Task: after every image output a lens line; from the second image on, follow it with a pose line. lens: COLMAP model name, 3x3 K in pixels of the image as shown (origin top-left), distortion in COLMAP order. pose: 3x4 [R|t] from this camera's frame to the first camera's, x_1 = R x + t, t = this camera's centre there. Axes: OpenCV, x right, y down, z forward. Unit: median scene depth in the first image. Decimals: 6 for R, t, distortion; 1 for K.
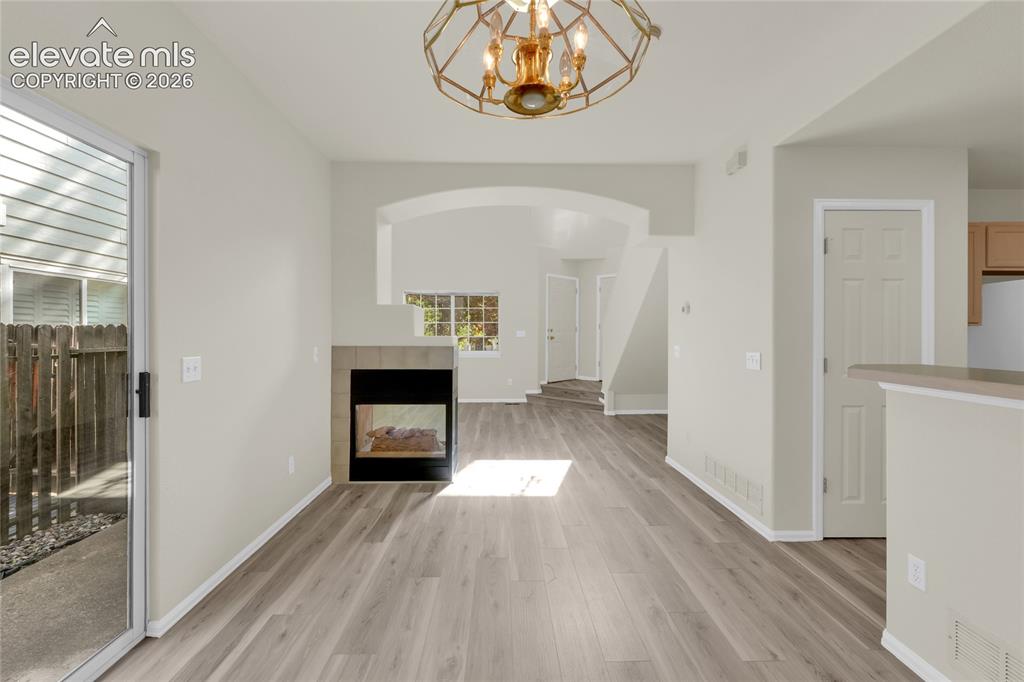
lens RADIAL K [[444.5, 0, 518.1], [0, 444.5, 335.3], [0, 0, 1]] dist [-0.002524, 0.000779]
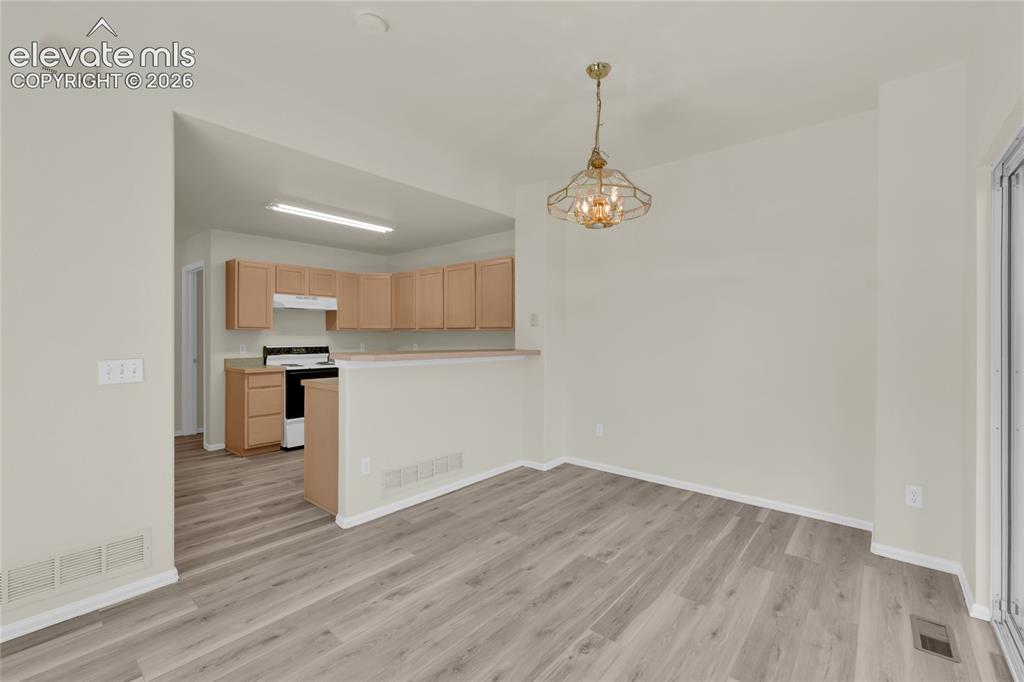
lens RADIAL K [[444.5, 0, 504.8], [0, 444.5, 334.8], [0, 0, 1]] dist [-0.002524, 0.000779]
pose [[-0.729928, -0.006813, 0.683490, -0.338419], [-0.000866, 0.999959, 0.009042, -0.006607], [-0.683523, 0.006008, -0.729904, 0.885014]]
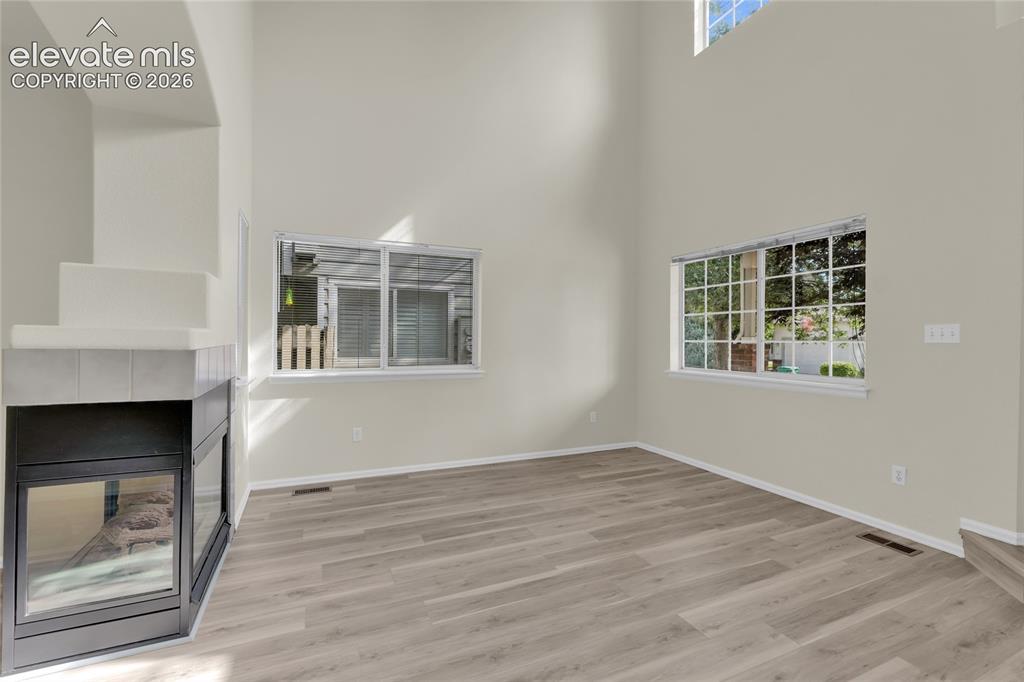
lens RADIAL K [[444.5, 0, 508.2], [0, 444.5, 343.2], [0, 0, 1]] dist [-0.002524, 0.000779]
pose [[0.363291, 0.011523, -0.931605, 0.406679], [-0.010235, 0.999913, 0.008376, 0.009753], [0.931620, 0.006492, 0.363377, 1.300975]]
